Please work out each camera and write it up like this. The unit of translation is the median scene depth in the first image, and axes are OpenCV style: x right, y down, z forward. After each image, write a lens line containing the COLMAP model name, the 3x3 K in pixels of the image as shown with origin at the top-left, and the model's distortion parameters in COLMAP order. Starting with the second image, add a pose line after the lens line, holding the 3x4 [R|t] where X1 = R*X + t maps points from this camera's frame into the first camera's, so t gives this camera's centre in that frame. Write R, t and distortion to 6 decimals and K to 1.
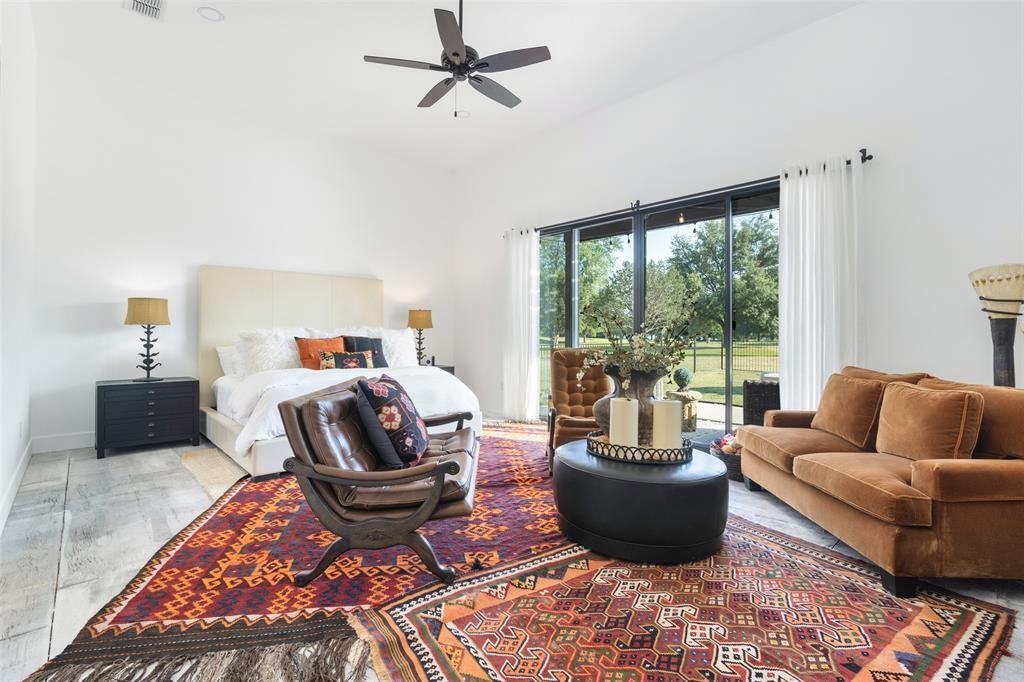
lens RADIAL K [[486.8, 0, 507.8], [0, 486.8, 334.2], [0, 0, 1]] dist [-0.011392, 0.001486]
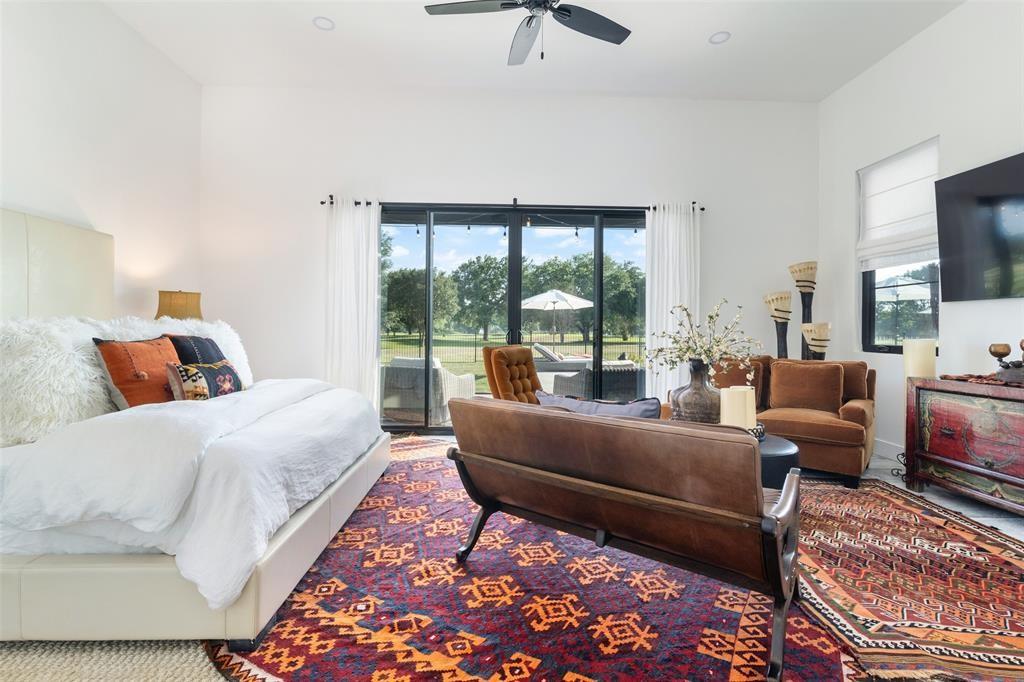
lens RADIAL K [[486.8, 0, 507.8], [0, 486.8, 334.2], [0, 0, 1]] dist [-0.011392, 0.001486]
pose [[0.630709, -0.007525, 0.775983, -0.859434], [0.000006, 0.999953, 0.009691, -0.004333], [-0.776019, -0.006108, 0.630680, 0.612667]]
